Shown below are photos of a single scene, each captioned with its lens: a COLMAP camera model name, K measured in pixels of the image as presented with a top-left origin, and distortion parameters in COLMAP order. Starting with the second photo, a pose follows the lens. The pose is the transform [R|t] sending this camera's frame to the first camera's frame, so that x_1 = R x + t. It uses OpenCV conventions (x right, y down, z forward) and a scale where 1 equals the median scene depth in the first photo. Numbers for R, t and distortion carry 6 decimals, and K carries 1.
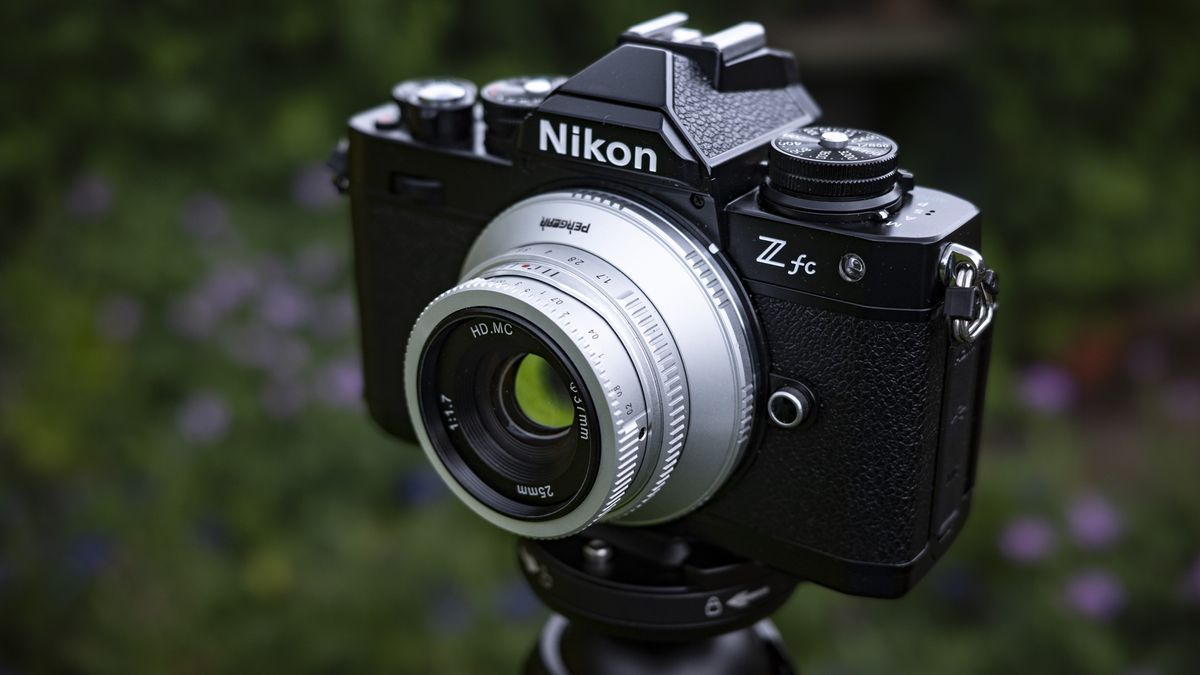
lens RADIAL K [[1572.6, 0, 600.4], [0, 1572.6, 363.3], [0, 0, 1]] dist [0.044713, 0.000000]
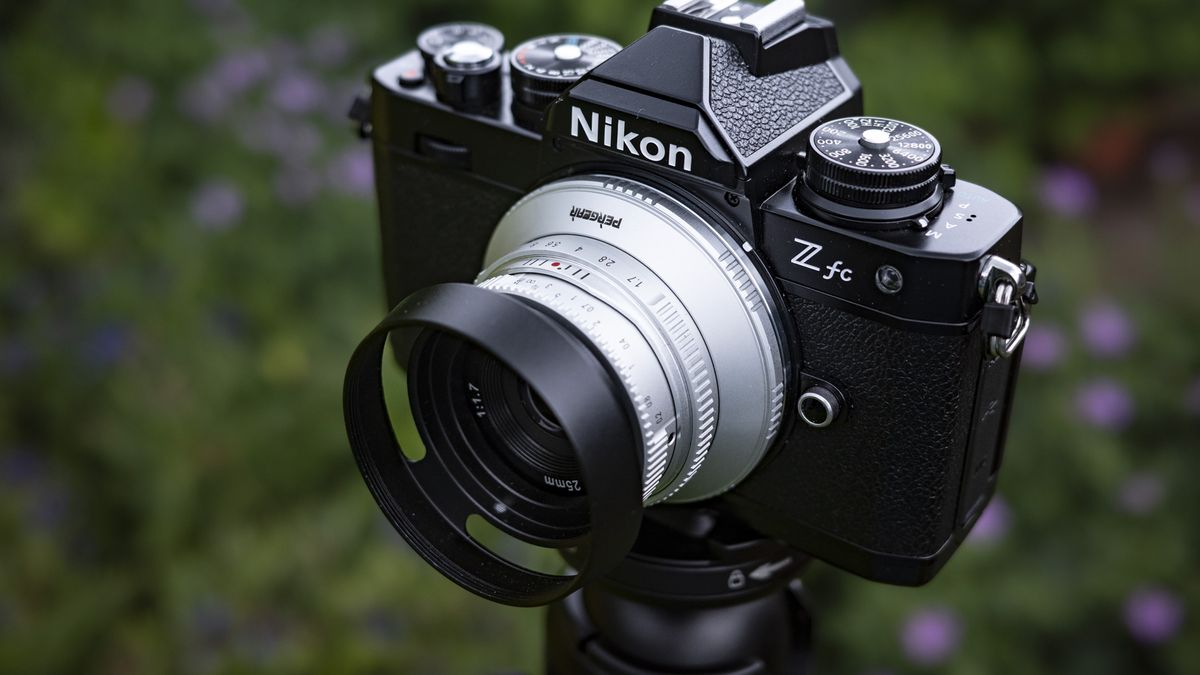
lens RADIAL K [[1572.6, 0, 596.7], [0, 1572.6, 346.4], [0, 0, 1]] dist [0.044713, 0.000000]
pose [[0.999851, 0.014896, -0.008707, -0.012209], [-0.013551, 0.990325, 0.138101, -0.142906], [0.010680, -0.137962, 0.990380, 0.020058]]
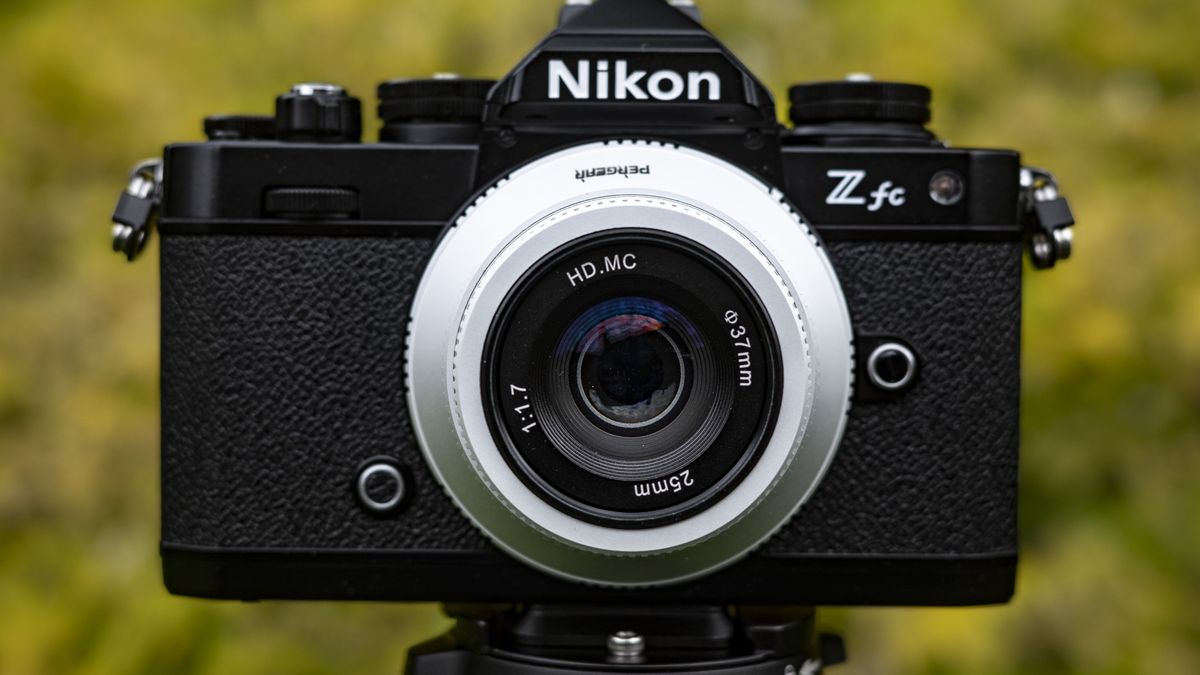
lens RADIAL K [[1830.7, 0, 600.6], [0, 1830.7, 336.9], [0, 0, 1]] dist [0.152462, 0.000000]
pose [[0.822404, -0.016512, 0.568664, -0.562546], [0.223499, 0.928589, -0.296262, 0.267250], [-0.523163, 0.370743, 0.767366, 0.310564]]
